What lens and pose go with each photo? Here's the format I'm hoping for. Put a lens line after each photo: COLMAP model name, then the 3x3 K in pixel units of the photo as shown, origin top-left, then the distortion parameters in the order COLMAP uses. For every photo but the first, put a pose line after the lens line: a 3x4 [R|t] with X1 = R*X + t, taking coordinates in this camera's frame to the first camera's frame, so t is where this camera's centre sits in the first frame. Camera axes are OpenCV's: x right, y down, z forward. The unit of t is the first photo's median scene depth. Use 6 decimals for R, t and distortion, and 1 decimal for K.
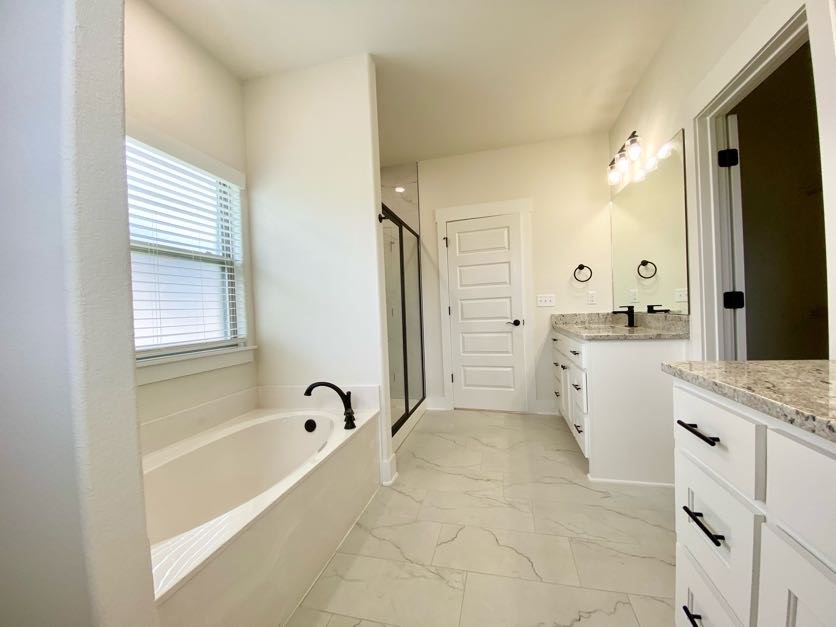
lens RADIAL K [[338.6, 0, 416.4], [0, 338.6, 316.2], [0, 0, 1]] dist [0.020579, -0.020731]
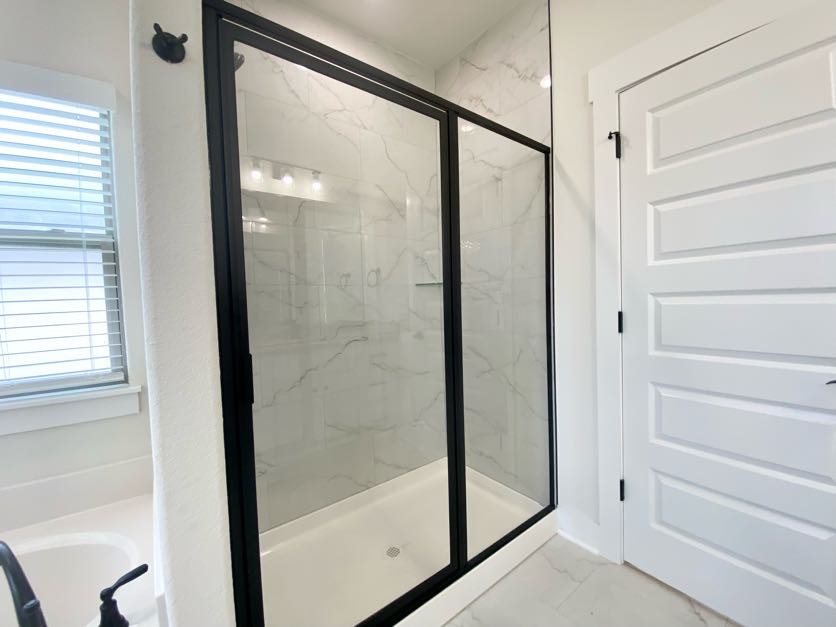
lens RADIAL K [[338.6, 0, 416.4], [0, 338.6, 316.2], [0, 0, 1]] dist [0.020579, -0.020731]
pose [[0.785343, 0.037570, -0.617920, 0.181669], [-0.002466, 0.998339, 0.057565, -0.051768], [0.619056, -0.043684, 0.784131, 0.632240]]
